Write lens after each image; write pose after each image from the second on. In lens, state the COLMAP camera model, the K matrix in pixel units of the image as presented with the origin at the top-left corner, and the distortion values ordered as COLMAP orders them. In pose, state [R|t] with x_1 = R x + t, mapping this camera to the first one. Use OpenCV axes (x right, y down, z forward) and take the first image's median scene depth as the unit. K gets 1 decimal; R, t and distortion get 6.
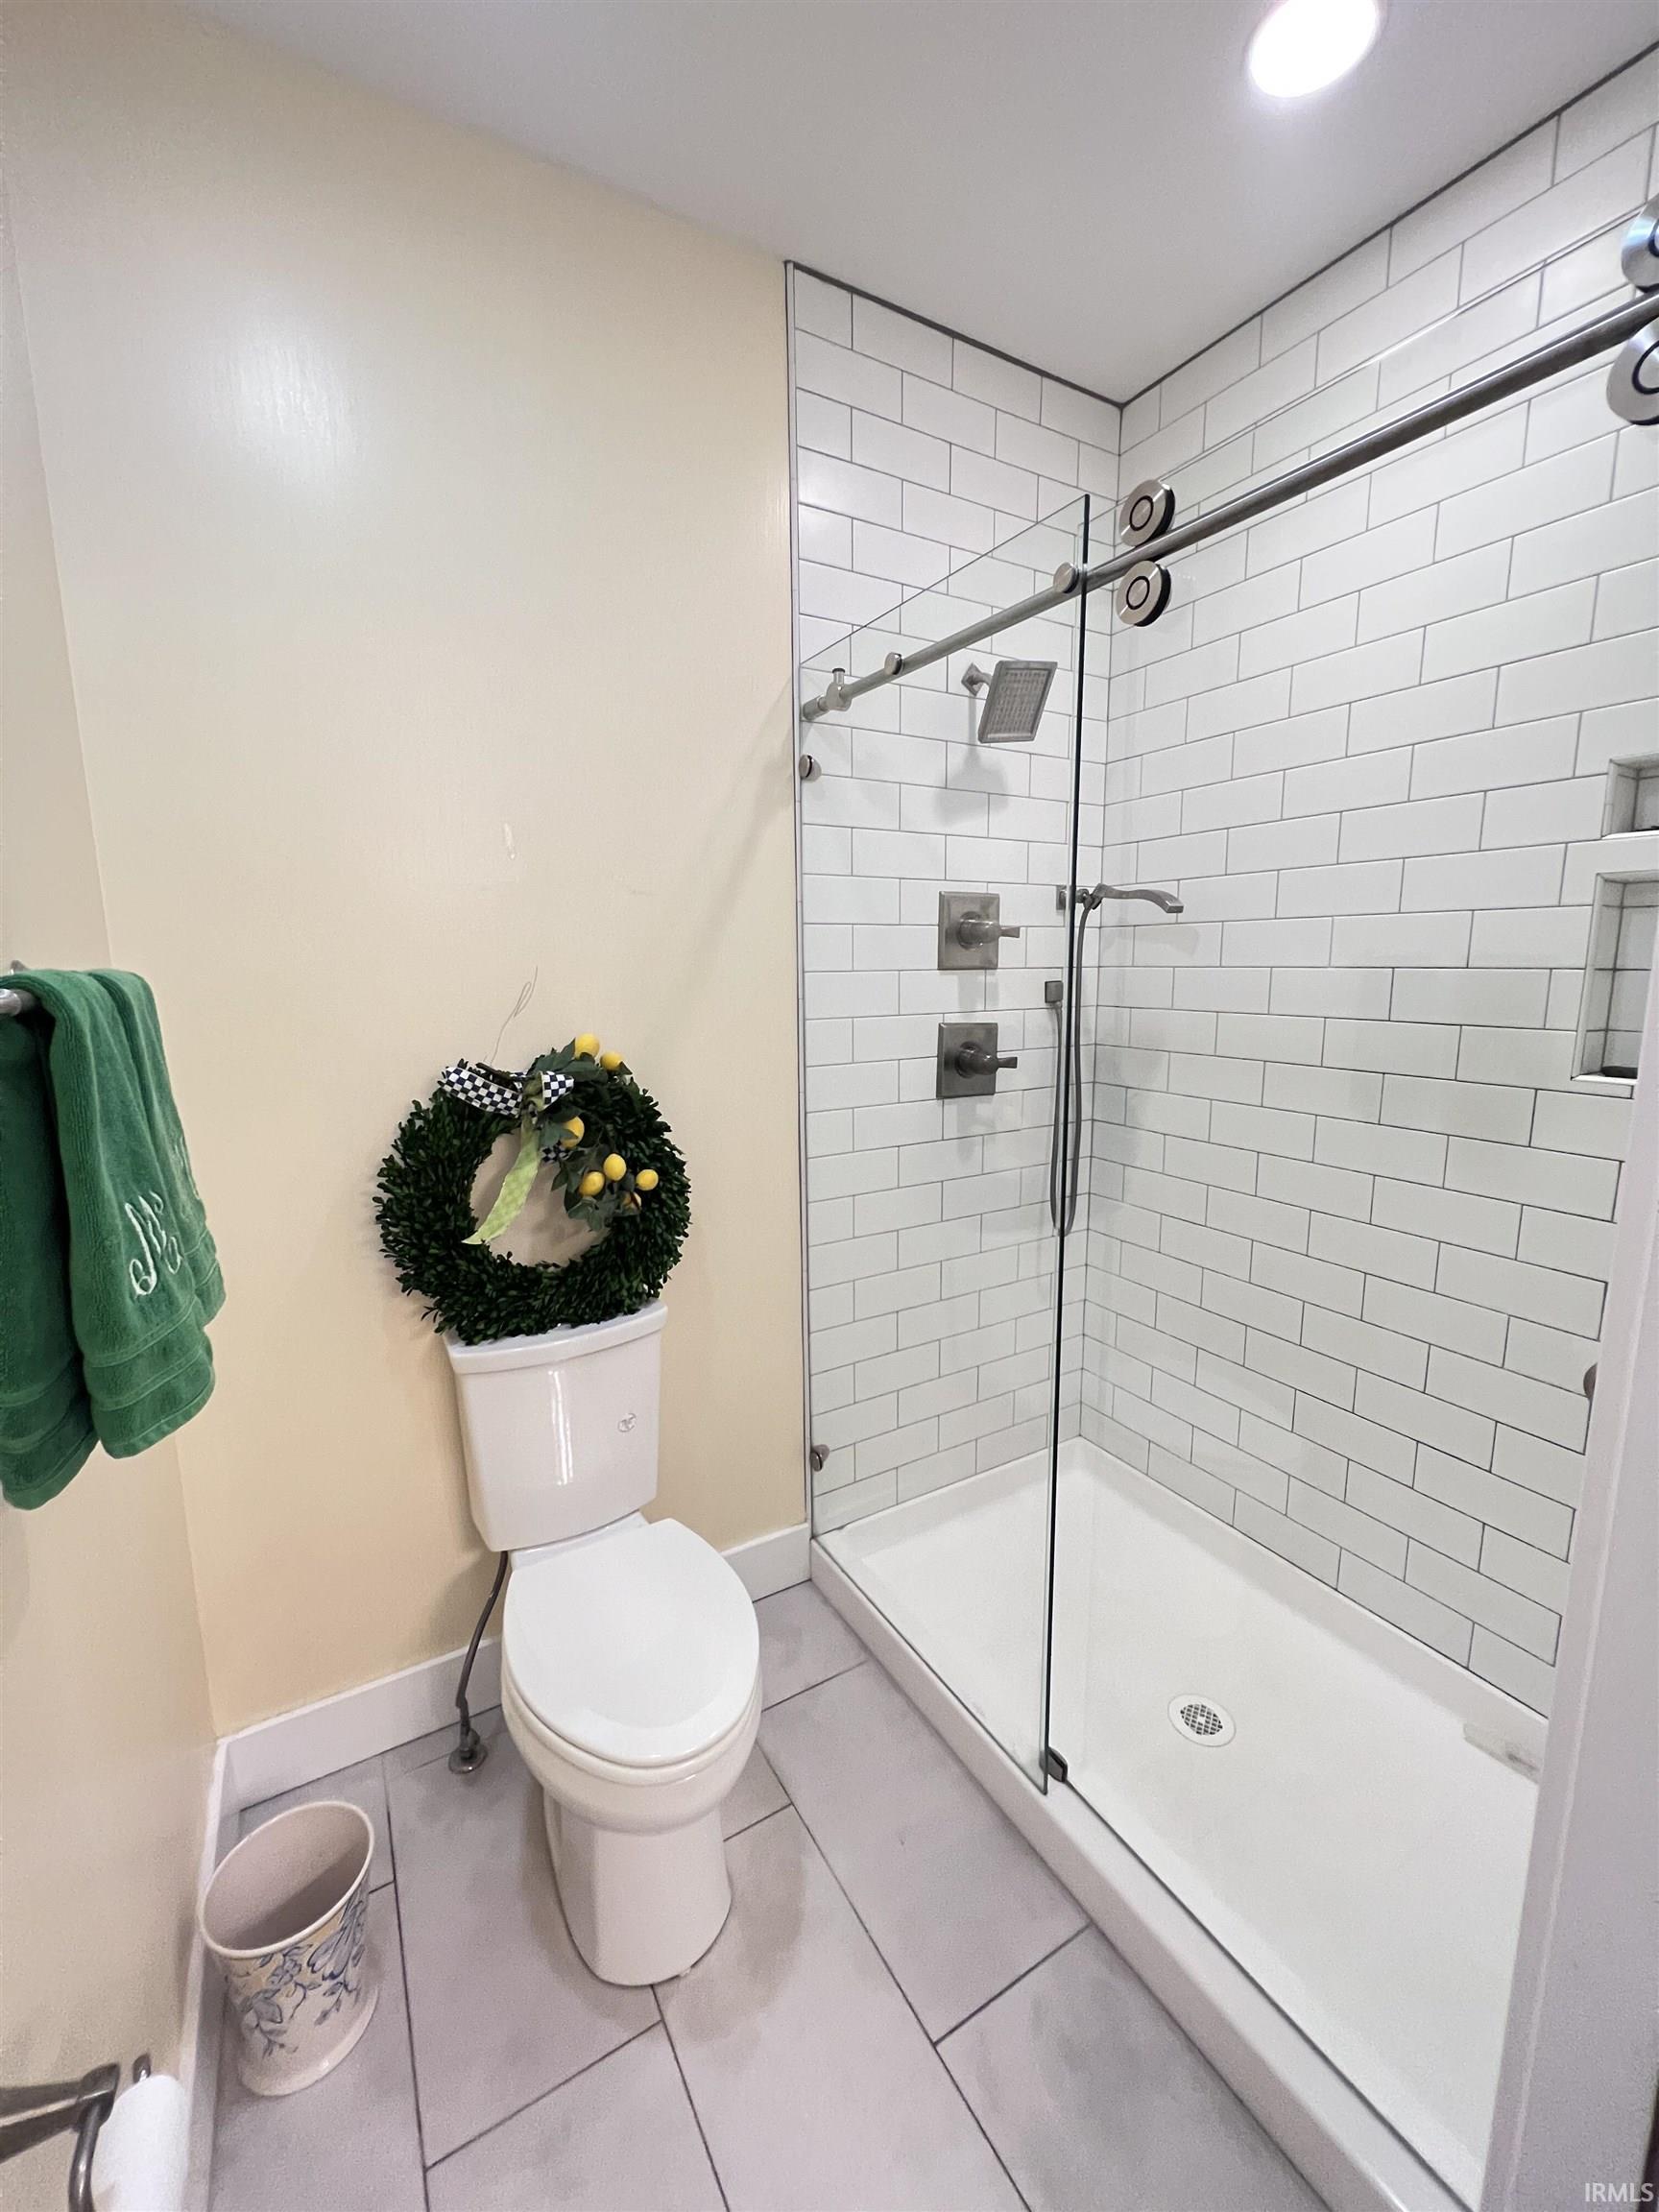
lens RADIAL K [[884.8, 0, 837.3], [0, 884.8, 1101.9], [0, 0, 1]] dist [-0.003605, 0.000596]
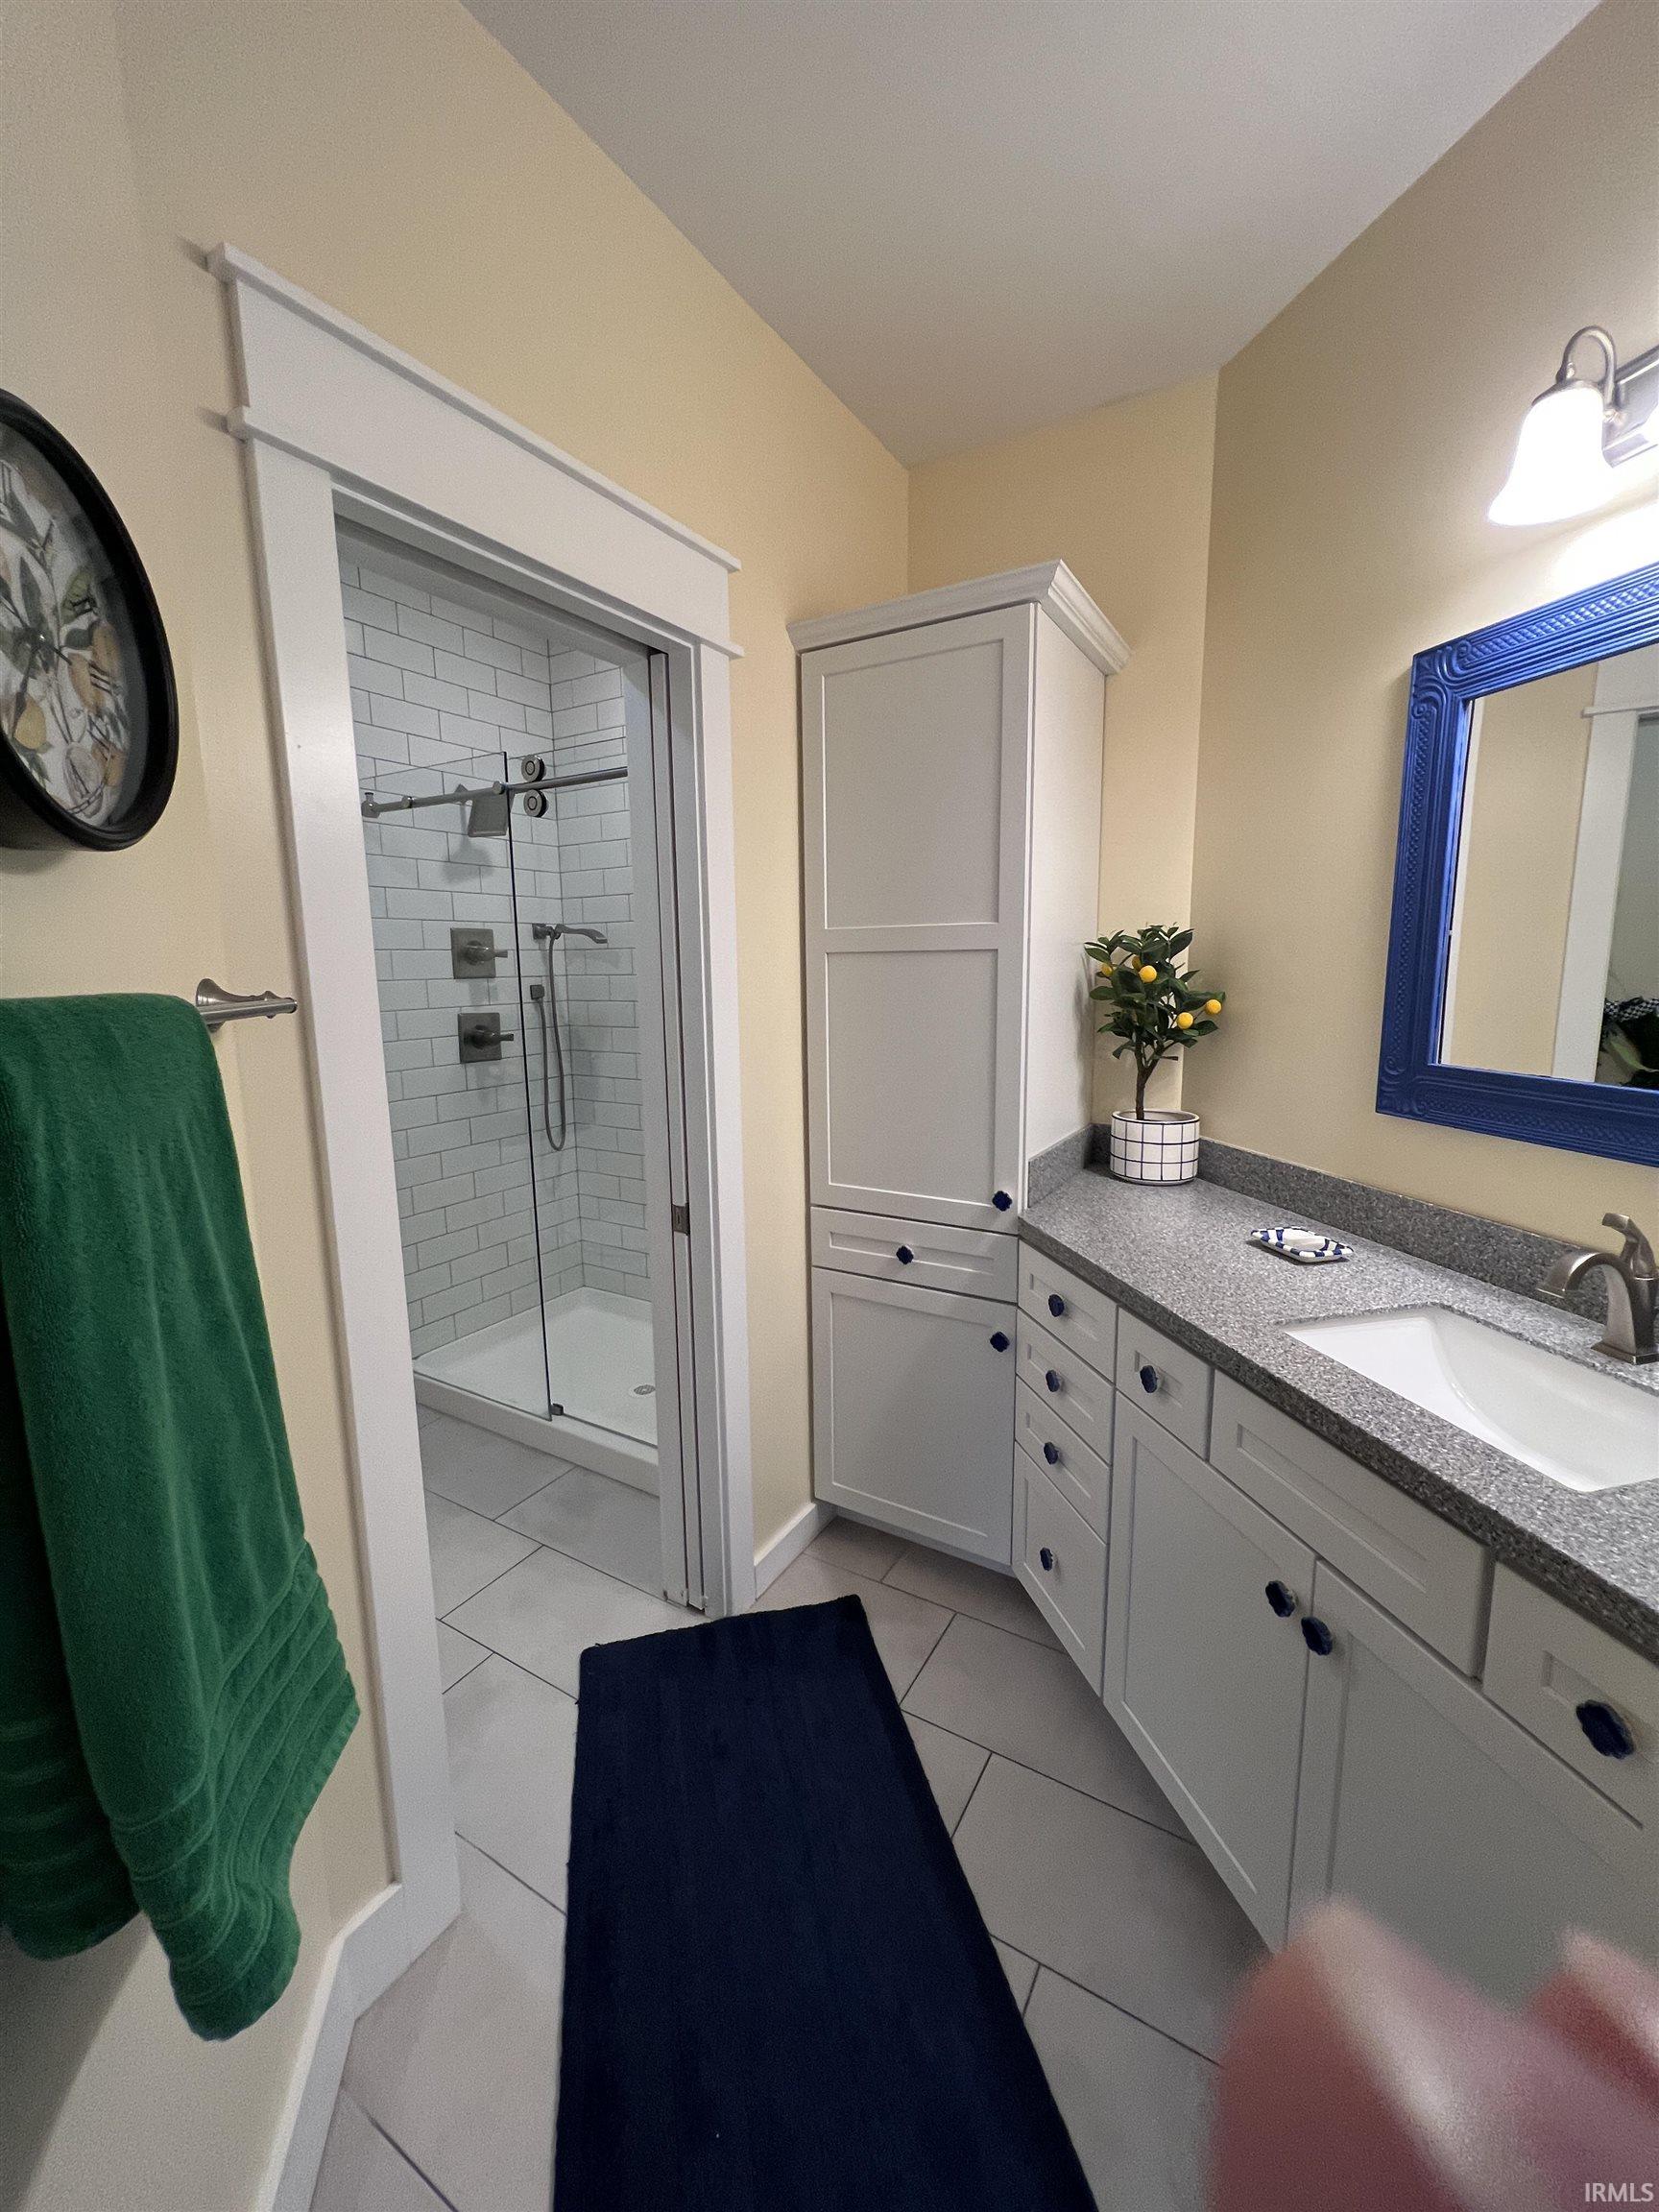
lens RADIAL K [[884.8, 0, 833.5], [0, 884.8, 1098.8], [0, 0, 1]] dist [-0.003605, 0.000596]
pose [[0.877359, -0.075820, 0.473806, -0.049775], [0.084158, 0.996446, 0.003616, 0.106952], [-0.472396, 0.036702, 0.880622, -0.644471]]
